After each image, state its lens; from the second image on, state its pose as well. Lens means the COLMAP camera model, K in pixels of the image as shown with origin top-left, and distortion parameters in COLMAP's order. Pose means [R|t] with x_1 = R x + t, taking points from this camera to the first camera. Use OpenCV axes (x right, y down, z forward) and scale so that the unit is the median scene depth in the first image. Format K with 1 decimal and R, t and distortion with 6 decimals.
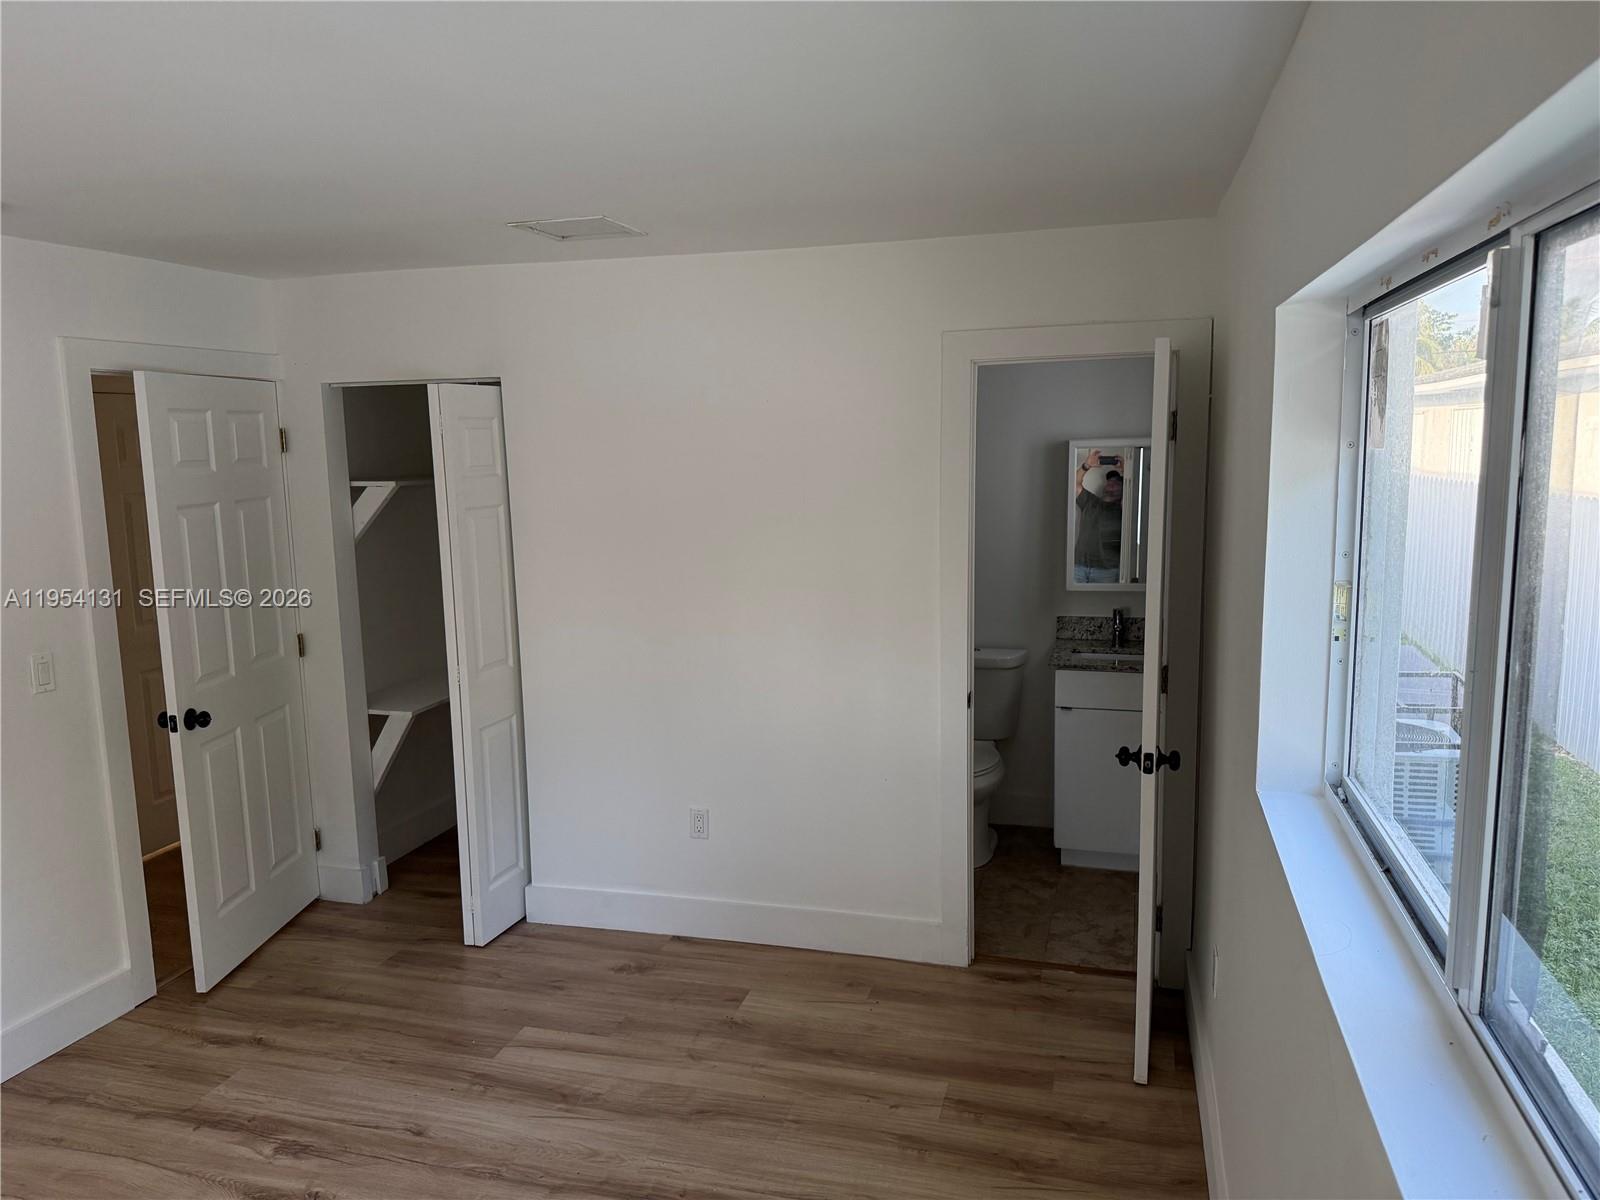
lens RADIAL K [[1129.3, 0, 792.3], [0, 1129.3, 597.2], [0, 0, 1]] dist [0.030589, -0.021974]
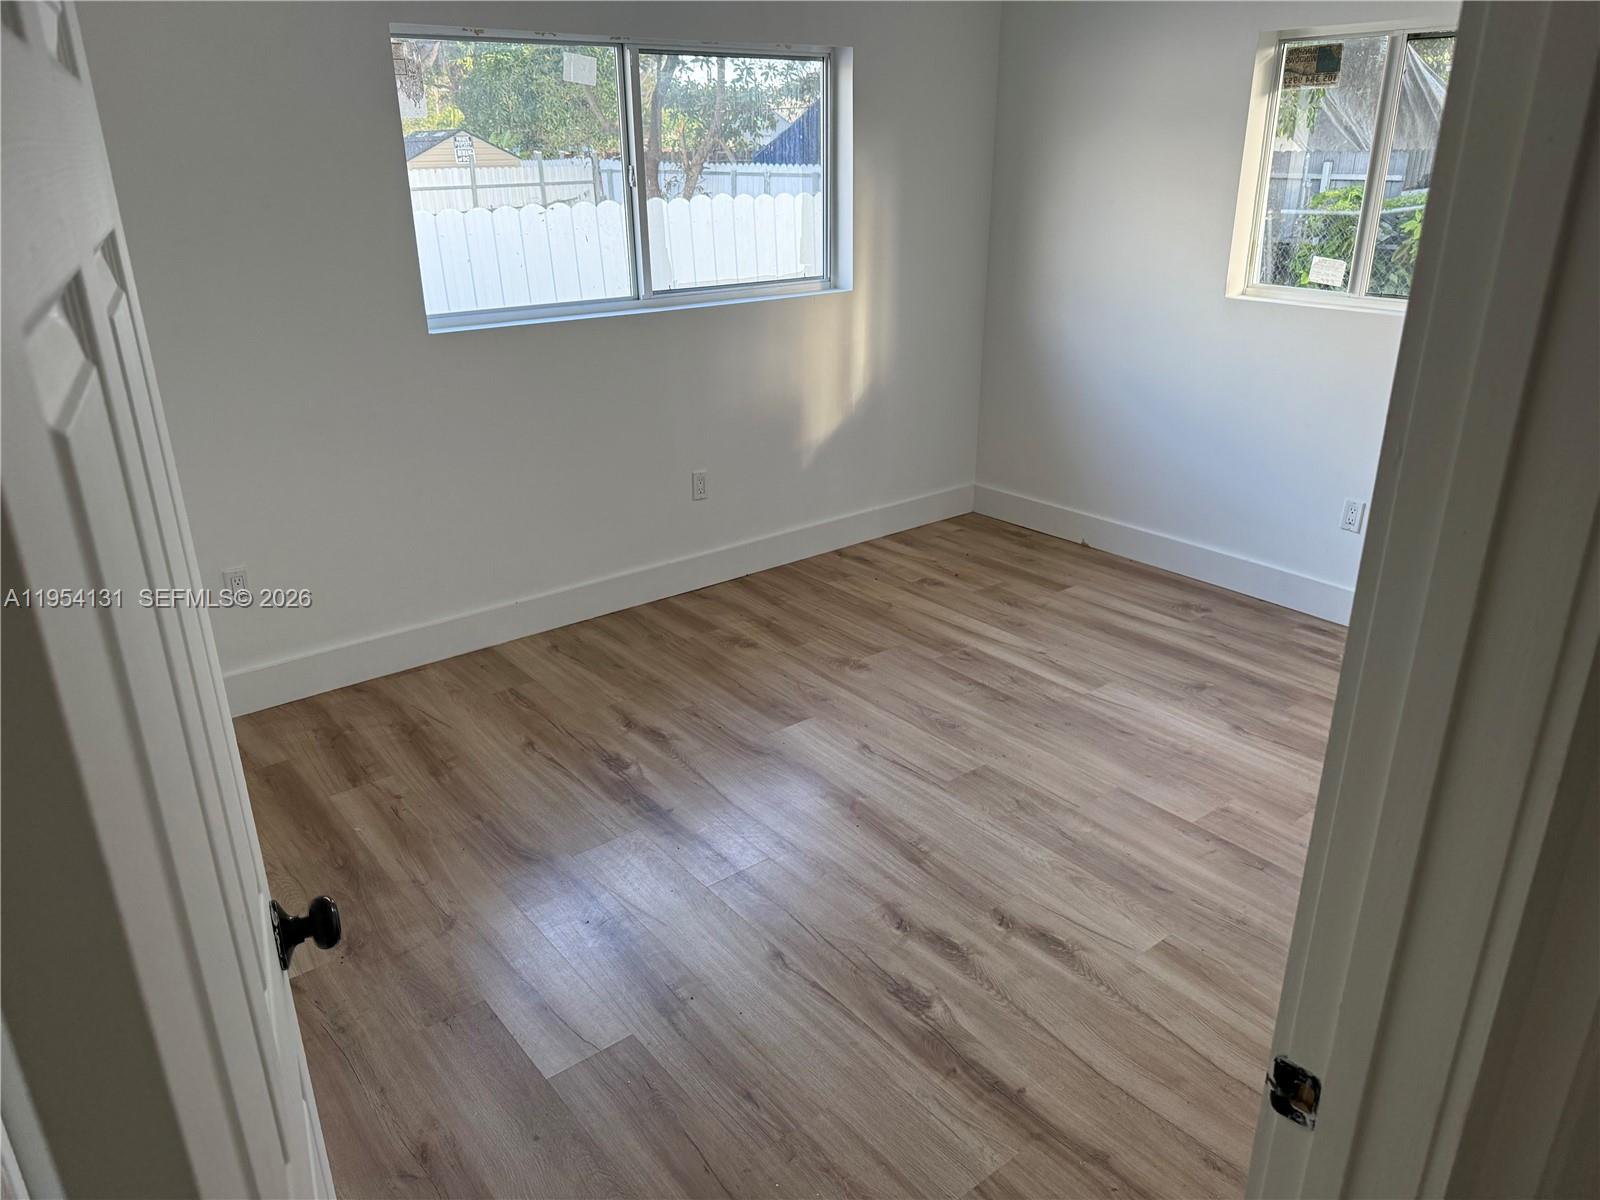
lens RADIAL K [[1129.3, 0, 801.3], [0, 1129.3, 604.2], [0, 0, 1]] dist [0.030589, -0.021974]
pose [[-0.814006, -0.189986, 0.548907, -0.752543], [0.103574, 0.882378, 0.459002, -0.141653], [-0.571547, 0.430482, -0.698583, 1.463282]]
